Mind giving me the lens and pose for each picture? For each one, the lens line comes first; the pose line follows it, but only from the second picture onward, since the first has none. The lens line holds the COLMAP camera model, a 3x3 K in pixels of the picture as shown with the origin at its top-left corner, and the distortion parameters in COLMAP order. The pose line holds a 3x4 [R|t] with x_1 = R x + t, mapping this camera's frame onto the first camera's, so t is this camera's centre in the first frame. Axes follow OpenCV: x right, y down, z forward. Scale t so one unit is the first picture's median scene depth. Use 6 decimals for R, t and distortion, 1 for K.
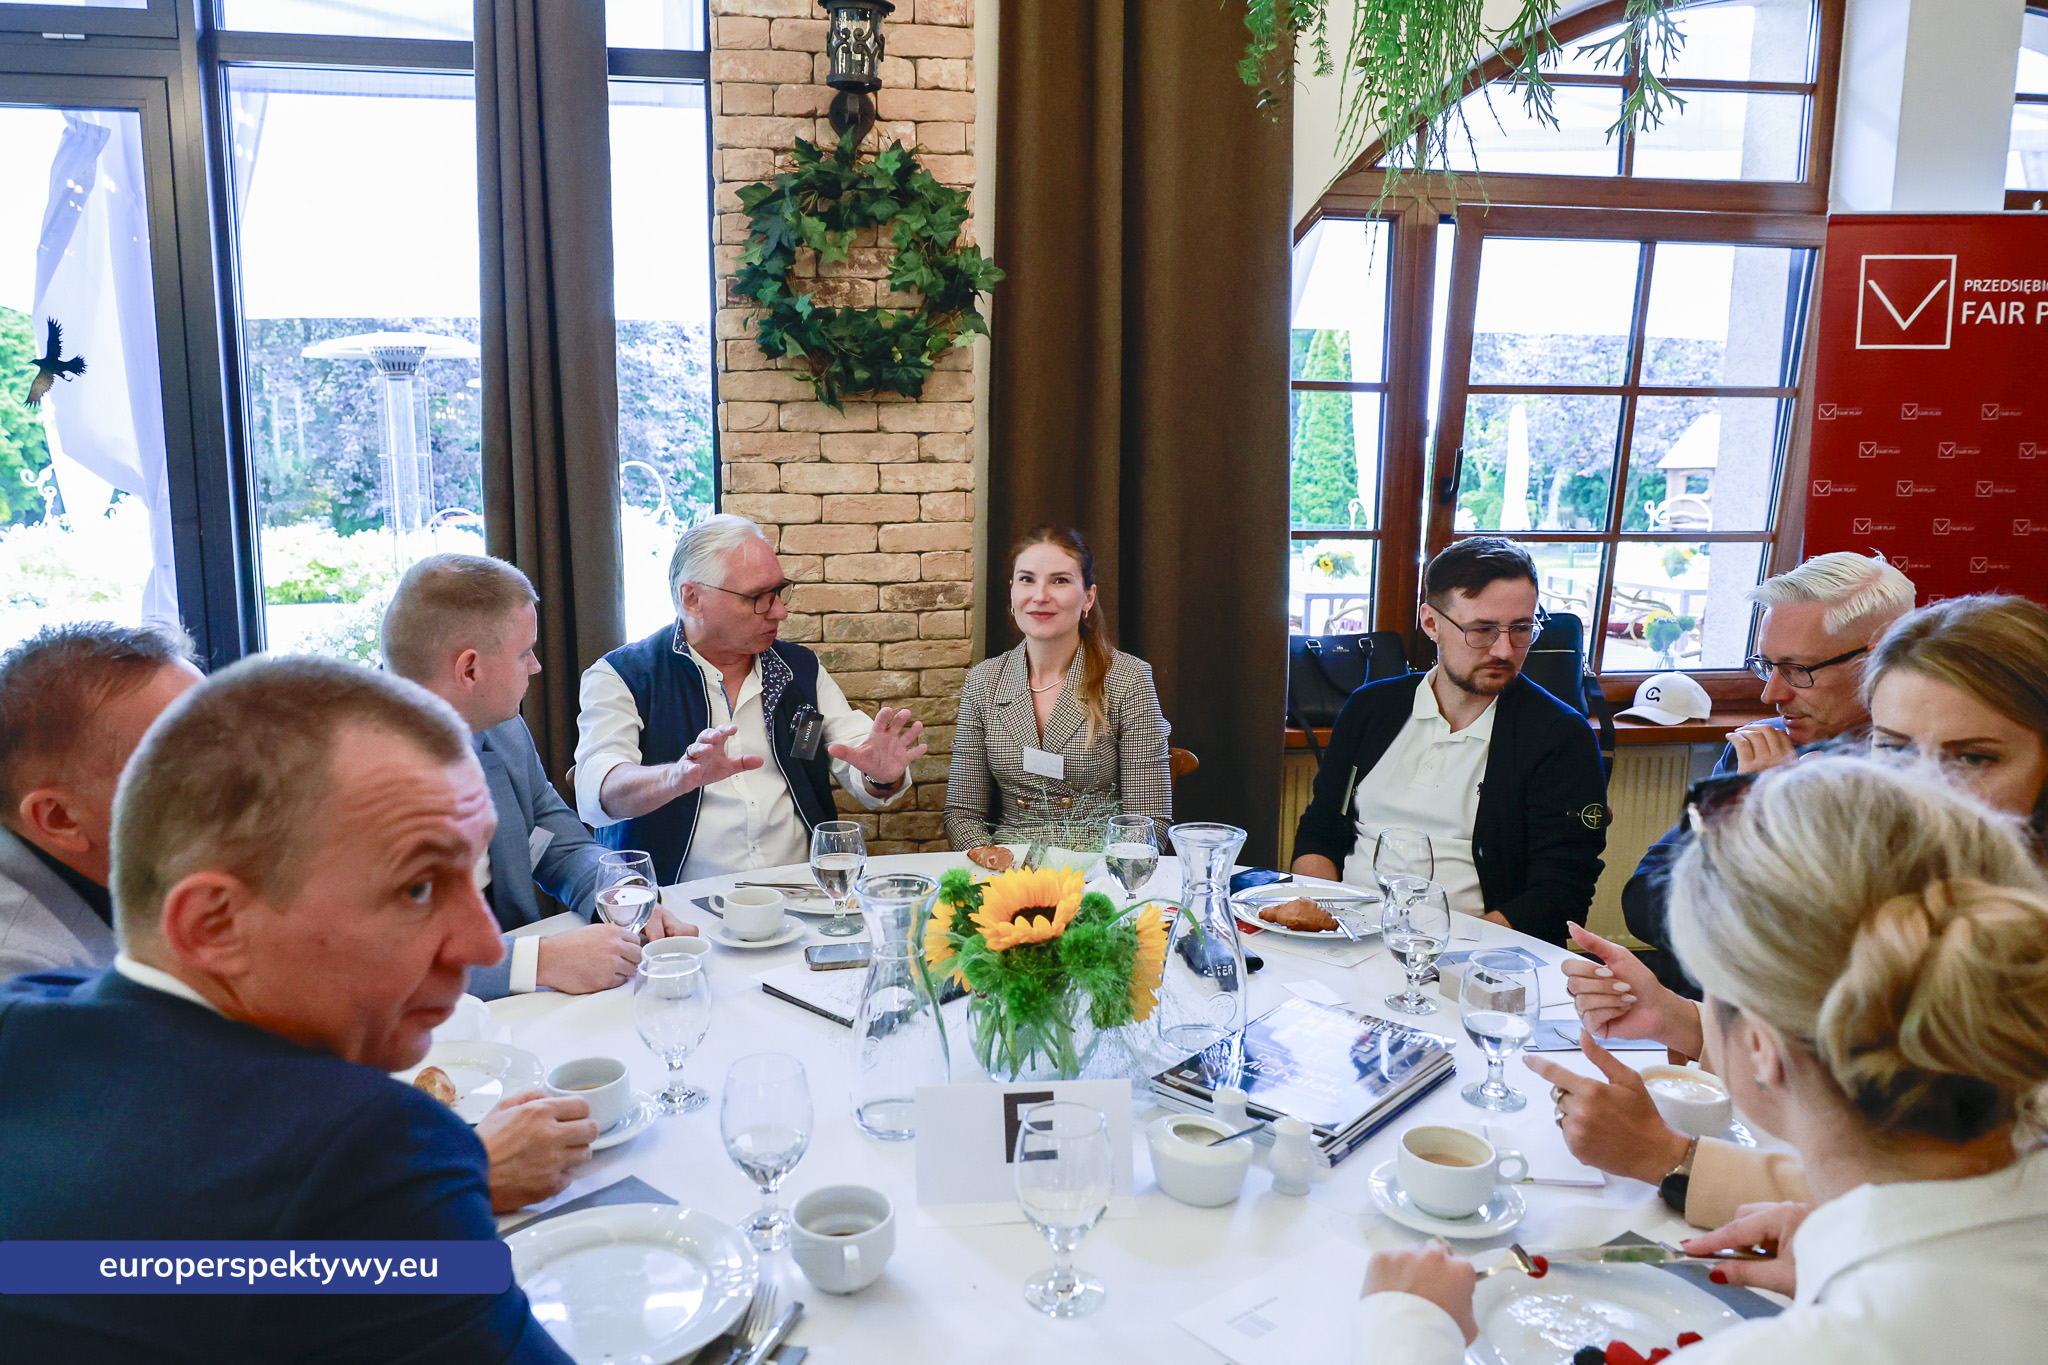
lens RADIAL K [[1413.9, 0, 972.8], [0, 1413.9, 671.4], [0, 0, 1]] dist [-0.004361, 0.005429]
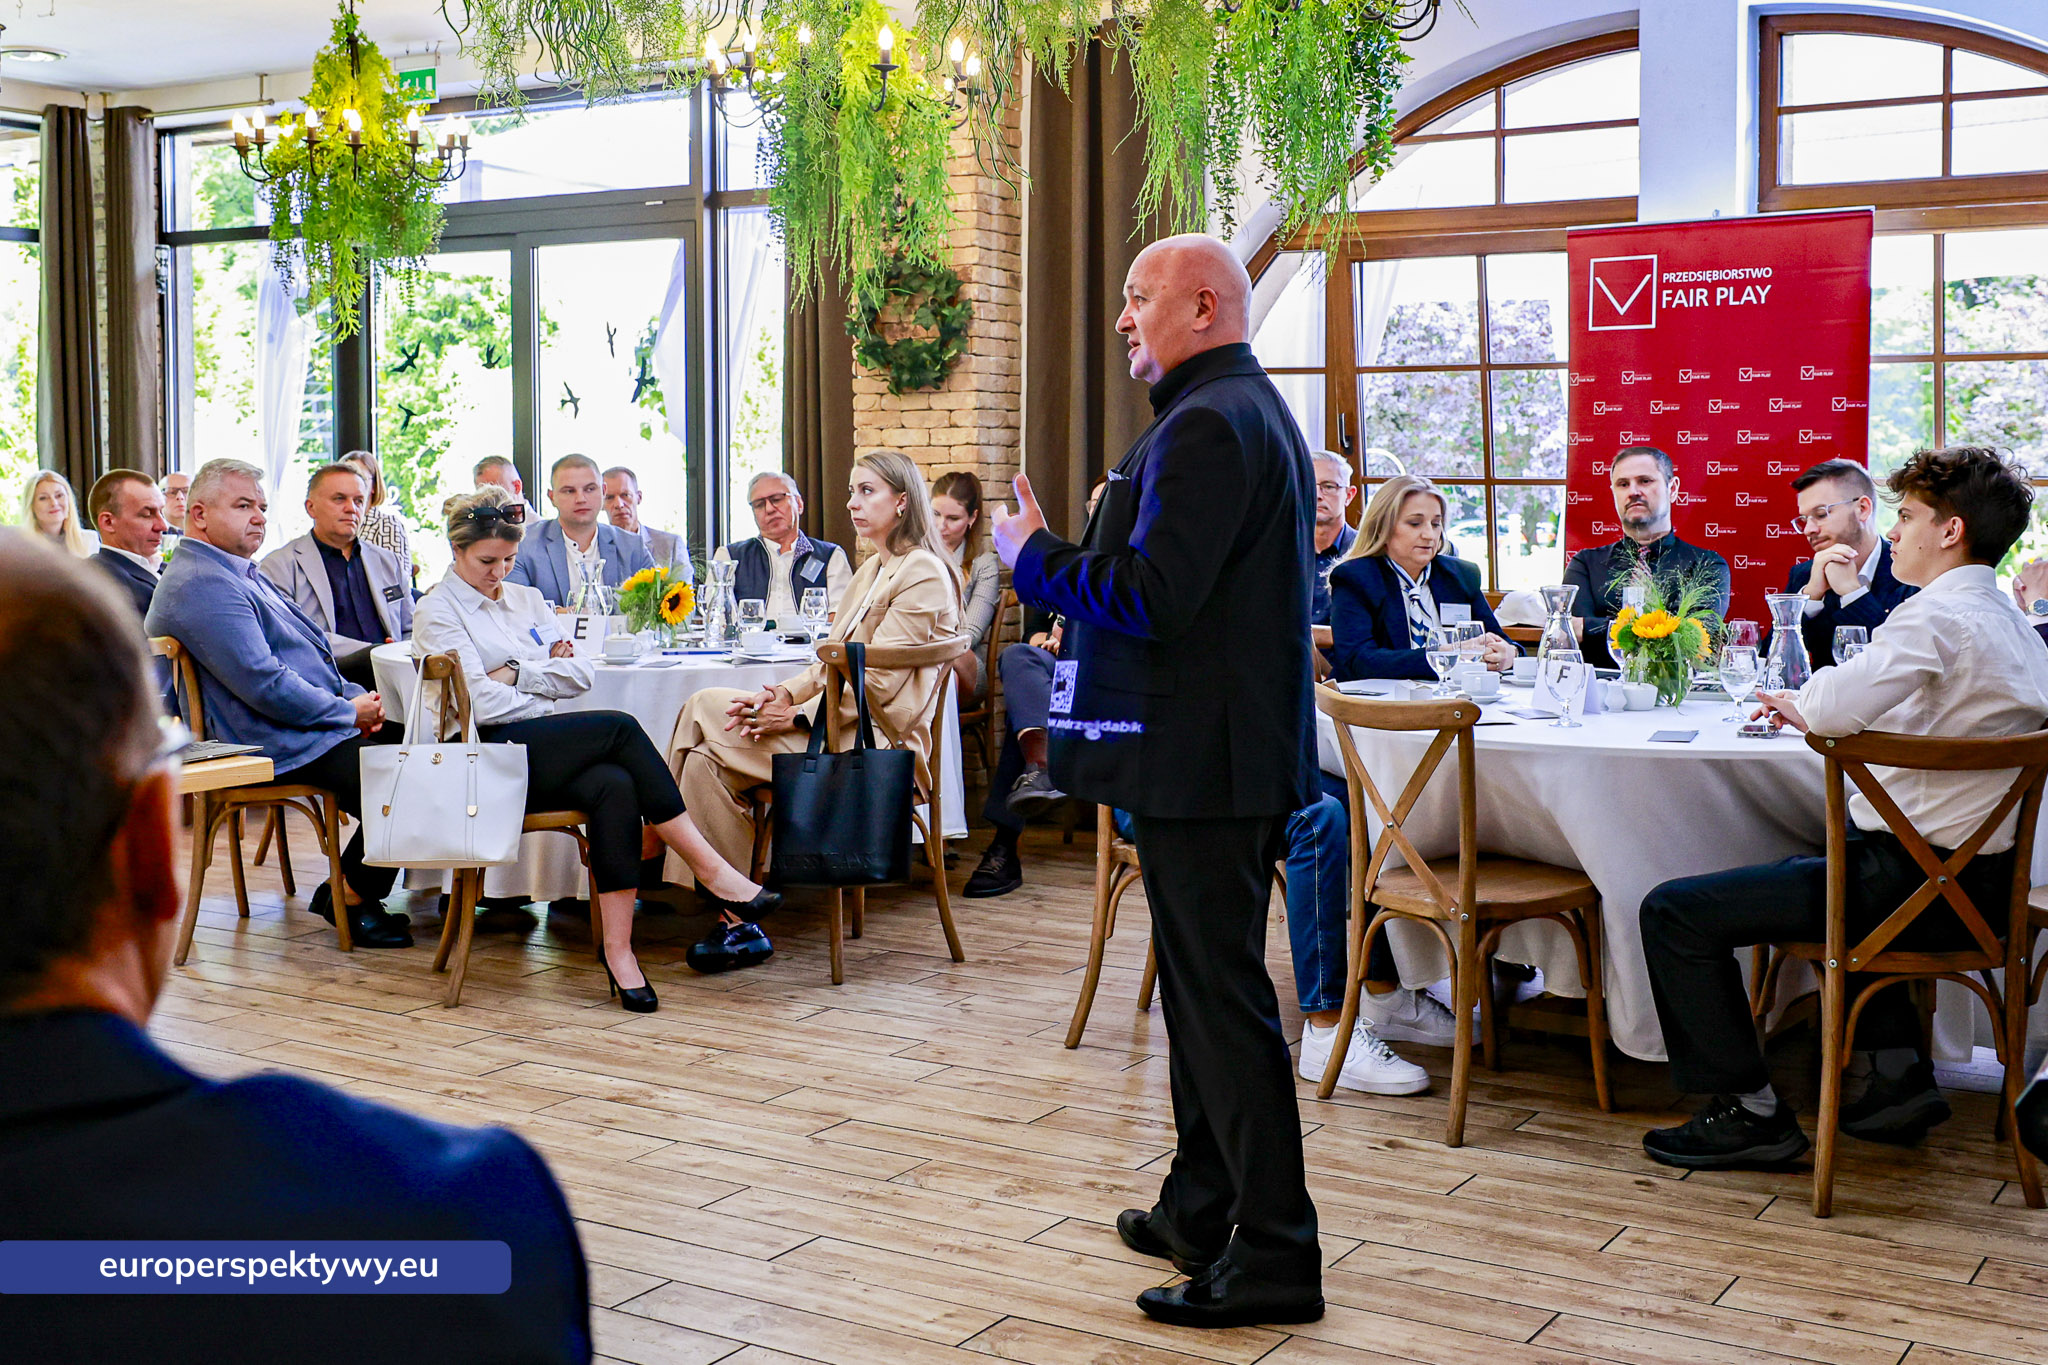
lens RADIAL K [[2305.0, 0, 1134.2], [0, 2305.0, 596.7], [0, 0, 1]] dist [0.026737, 0.000000]
pose [[0.799339, 0.028315, -0.600213, 1.575776], [-0.083522, 0.994428, -0.064319, 0.184832], [0.595047, 0.101544, 0.797250, -0.908869]]
